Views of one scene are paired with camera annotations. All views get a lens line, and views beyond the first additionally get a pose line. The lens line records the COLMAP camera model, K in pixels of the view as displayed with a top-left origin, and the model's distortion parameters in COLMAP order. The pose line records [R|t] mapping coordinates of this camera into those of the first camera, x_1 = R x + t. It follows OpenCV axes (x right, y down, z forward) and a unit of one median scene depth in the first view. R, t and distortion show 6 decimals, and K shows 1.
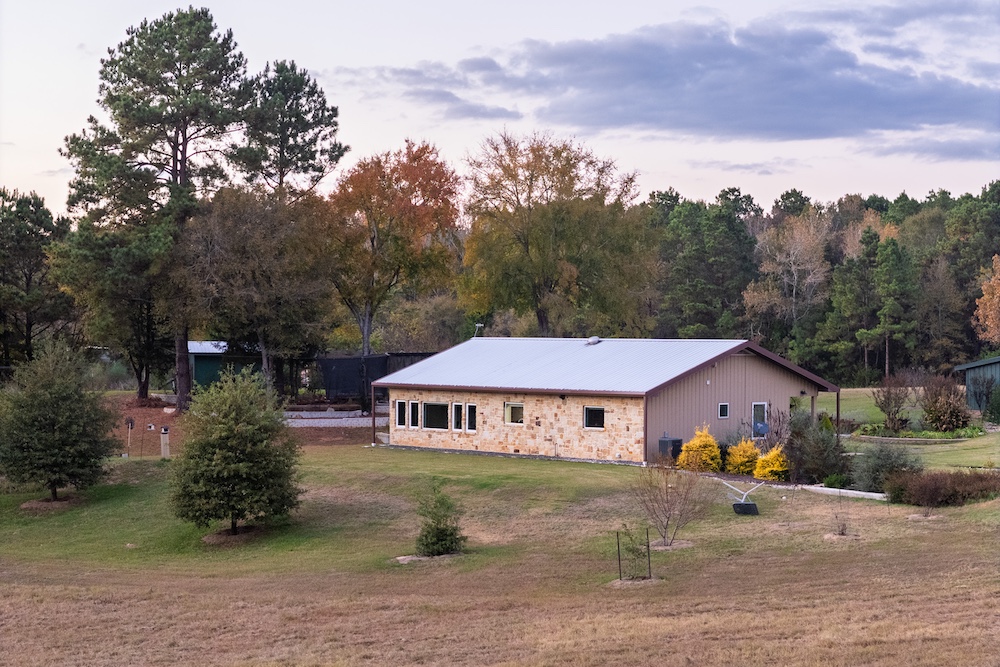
lens RADIAL K [[2099.2, 0, 499.5], [0, 2099.2, 339.3], [0, 0, 1]] dist [-0.423049, 0.000000]
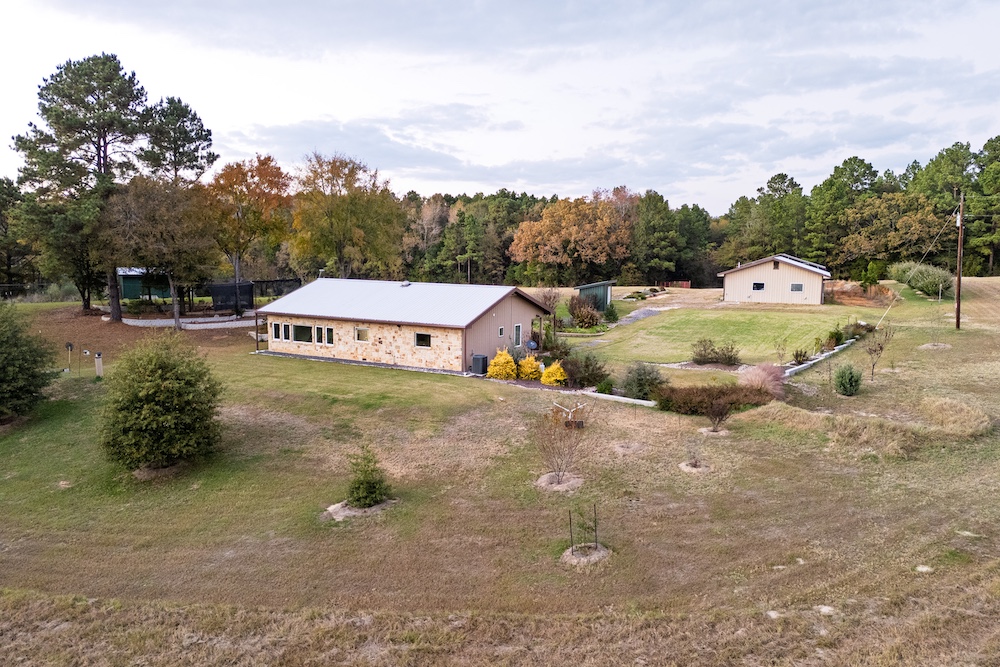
lens RADIAL K [[730.4, 0, 511.3], [0, 730.4, 332.4], [0, 0, 1]] dist [0.033355, -0.053869]
pose [[0.943976, -0.034529, 0.328202, -0.054672], [-0.005330, 0.992787, 0.119776, -0.025687], [-0.329971, -0.114815, 0.936983, 0.398979]]
